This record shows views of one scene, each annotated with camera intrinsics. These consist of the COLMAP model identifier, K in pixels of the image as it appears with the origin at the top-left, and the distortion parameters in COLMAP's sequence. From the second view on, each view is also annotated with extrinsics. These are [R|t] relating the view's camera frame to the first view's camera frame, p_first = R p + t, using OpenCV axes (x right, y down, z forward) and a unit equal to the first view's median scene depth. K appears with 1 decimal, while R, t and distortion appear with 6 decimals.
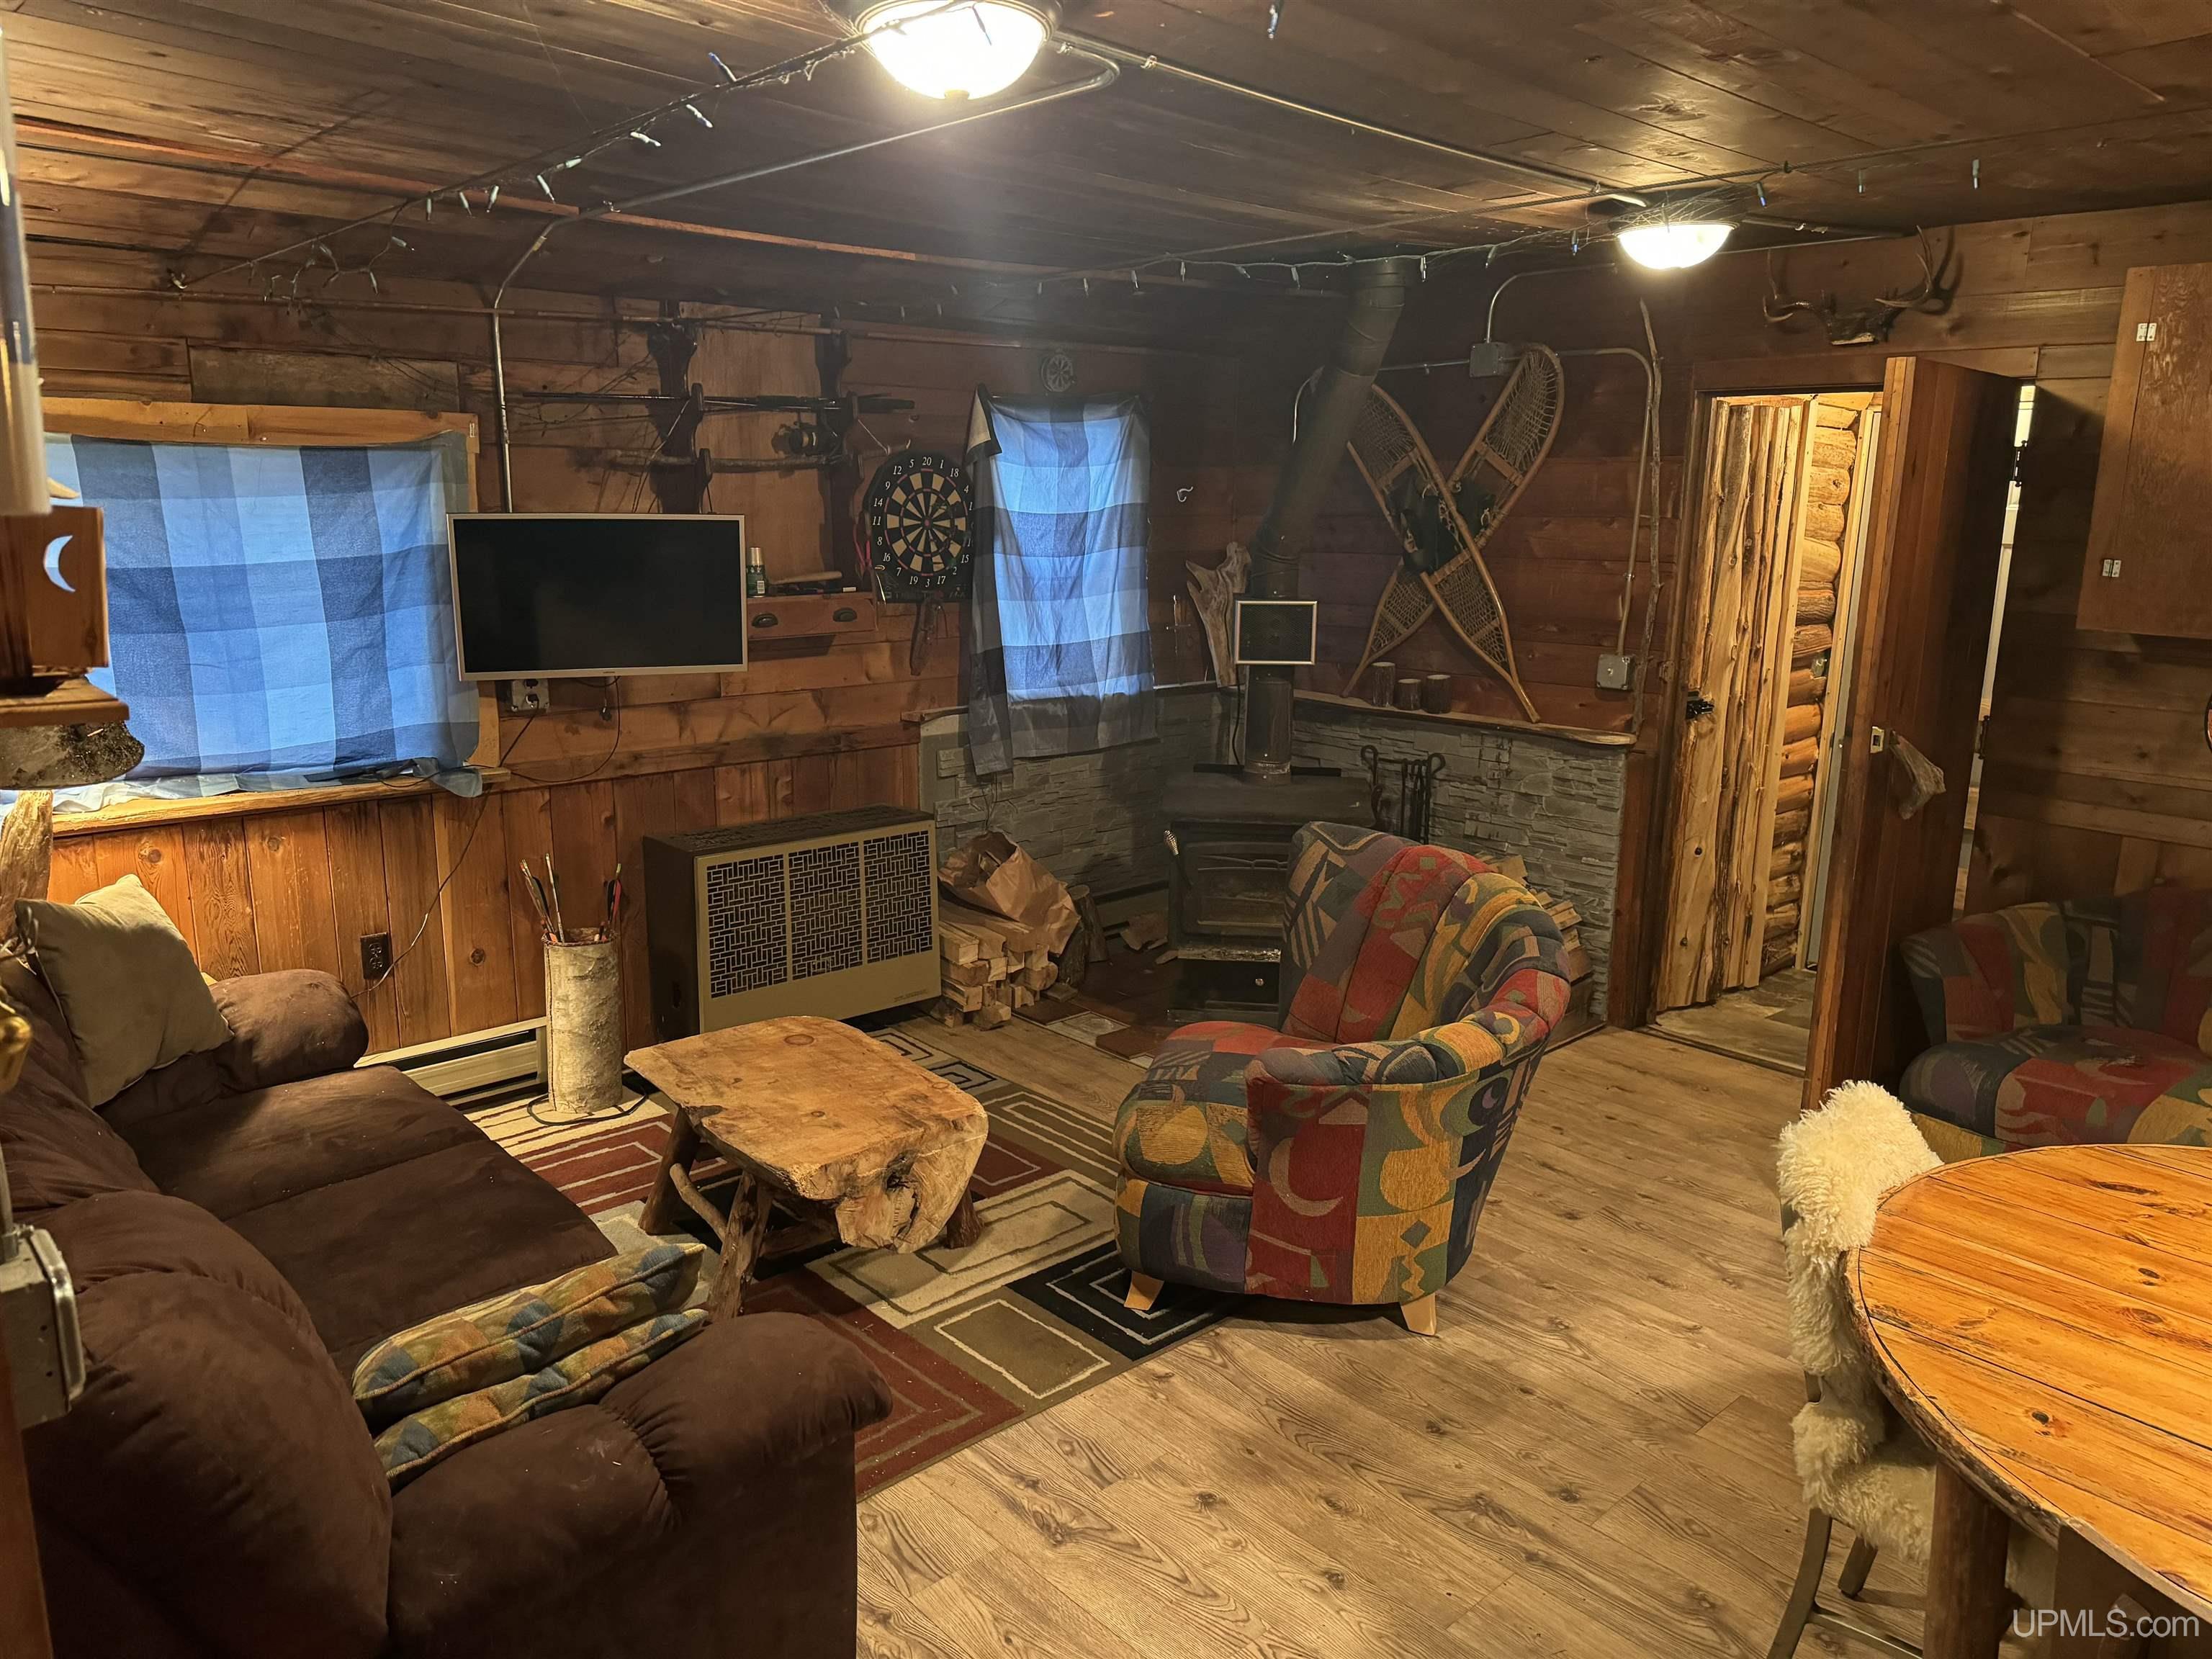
lens RADIAL K [[1564.0, 0, 1095.9], [0, 1564.0, 836.4], [0, 0, 1]] dist [0.038583, -0.004652]
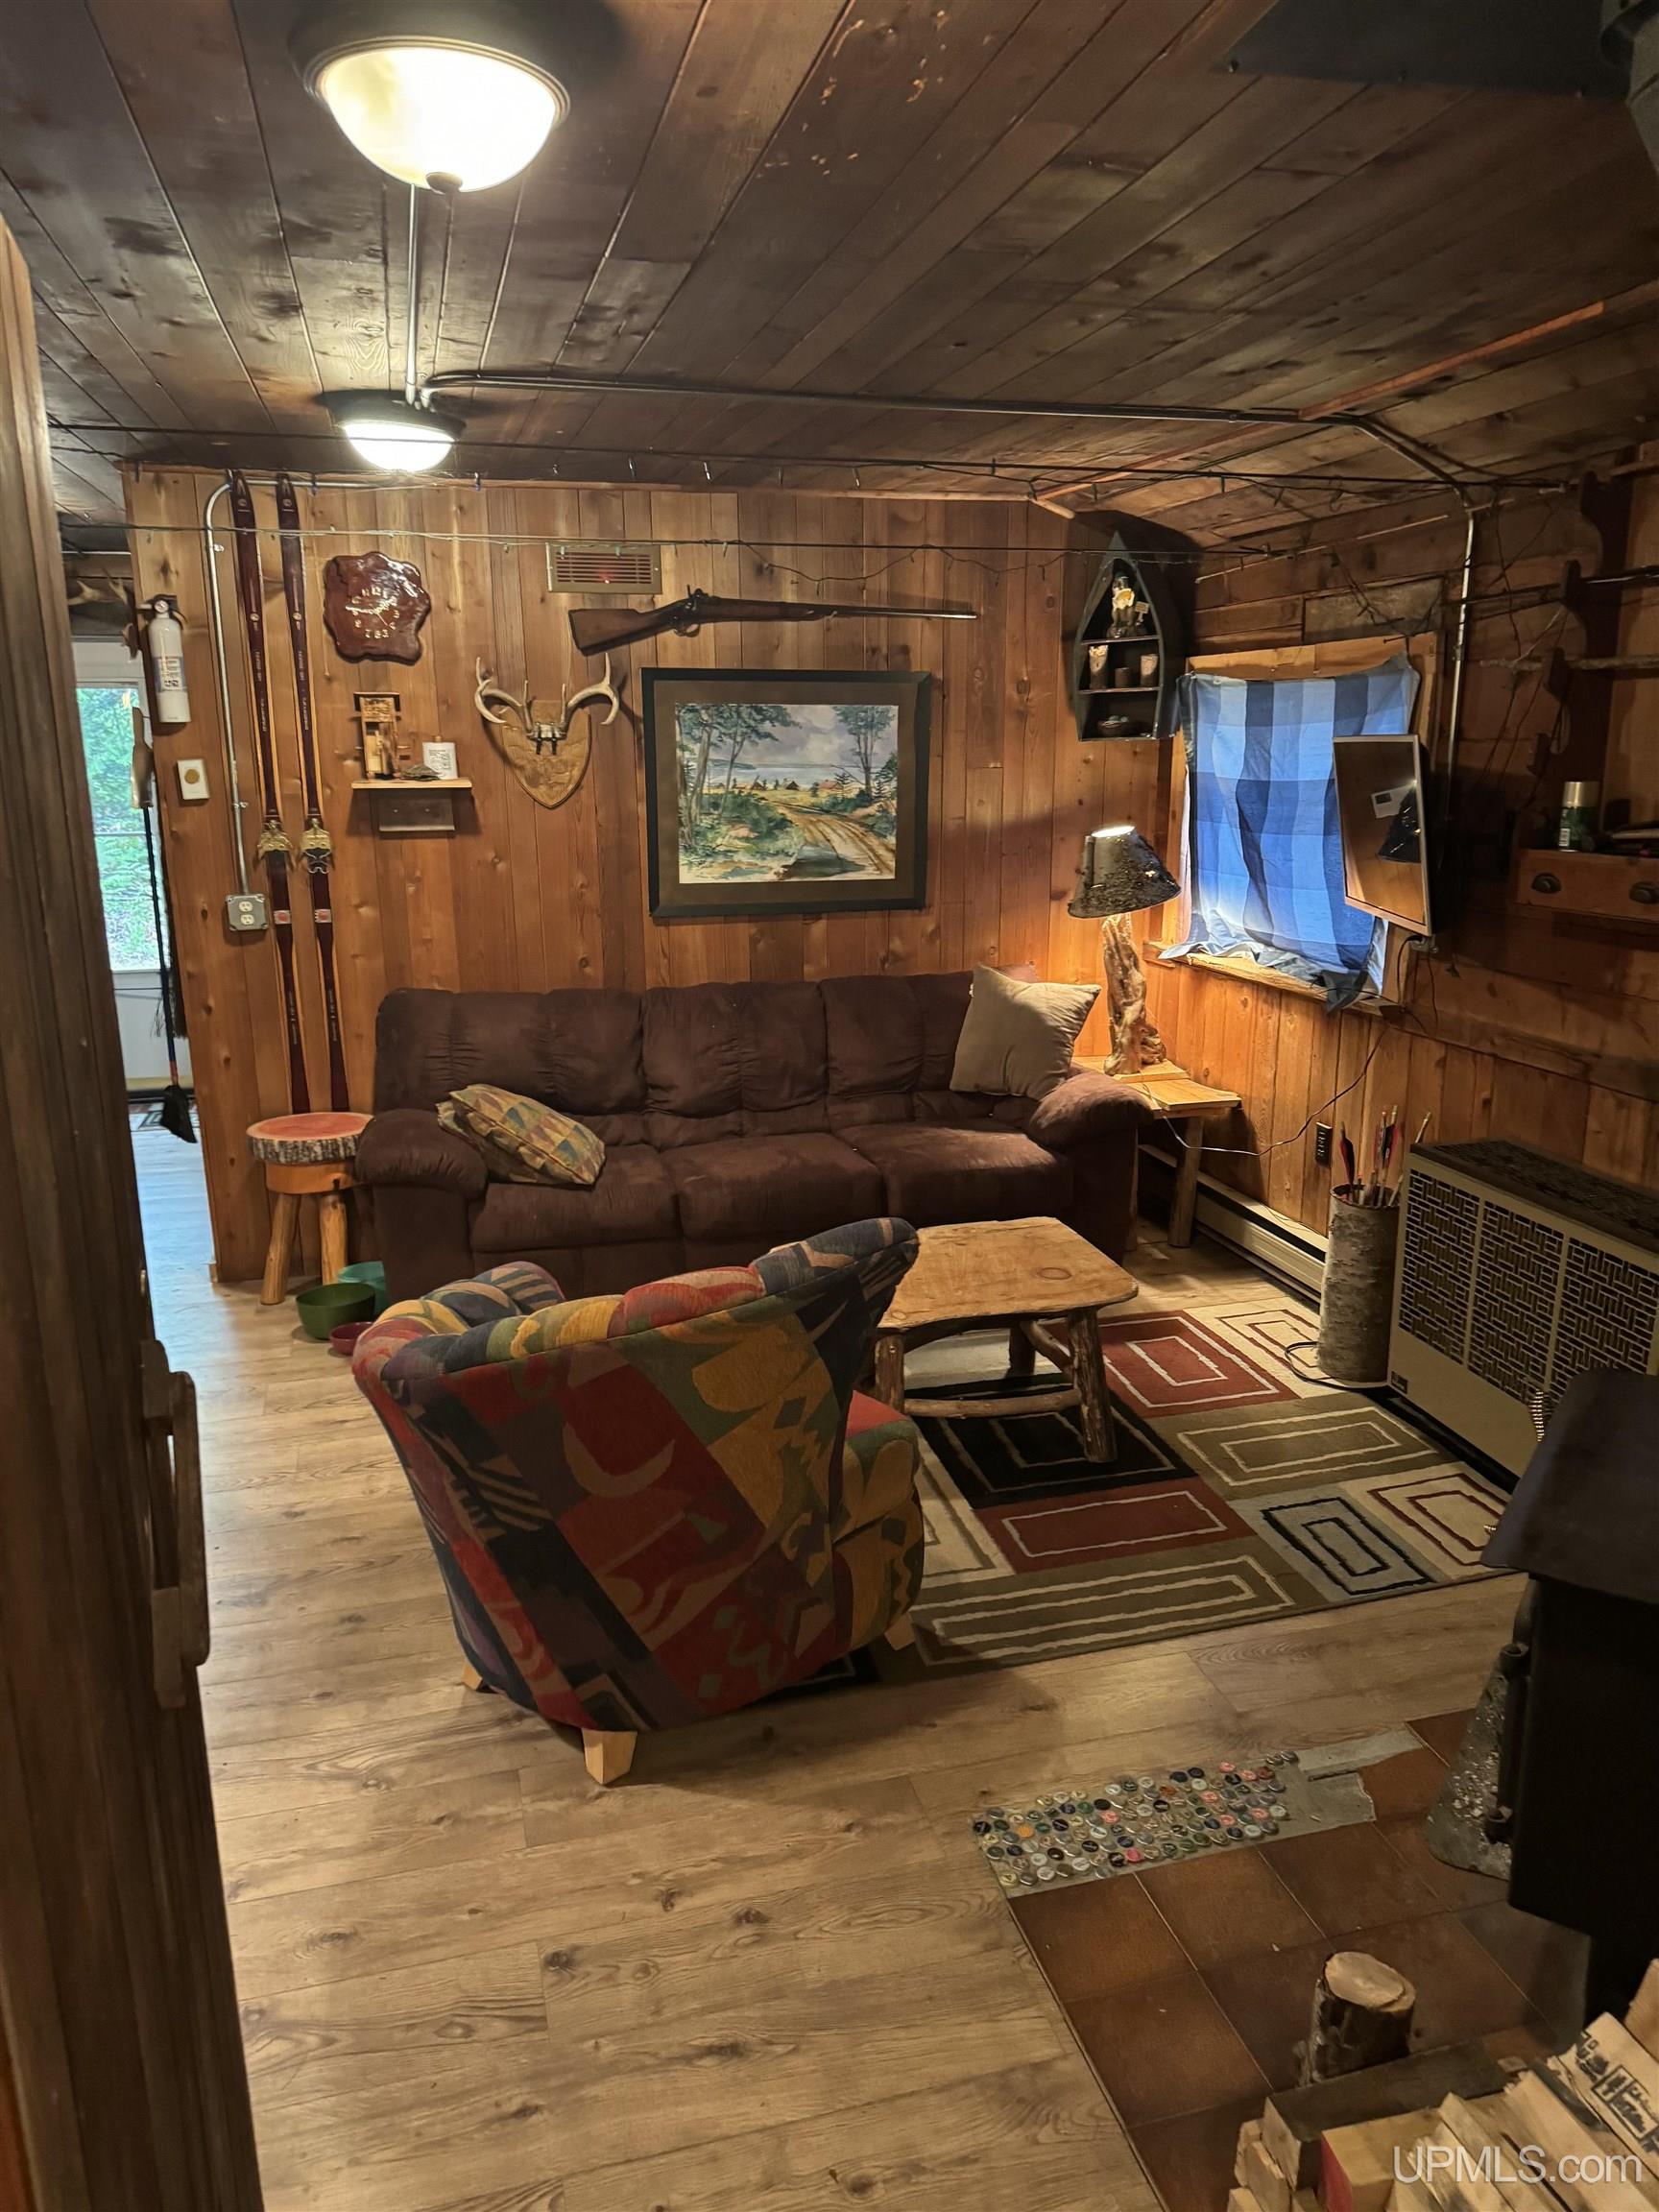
lens RADIAL K [[1564.0, 0, 821.6], [0, 1564.0, 1101.8], [0, 0, 1]] dist [0.038583, -0.004652]
pose [[-0.465976, 0.199612, -0.861987, 0.660600], [-0.186135, 0.930303, 0.316054, -0.238450], [0.864997, 0.307719, -0.396344, 1.158878]]
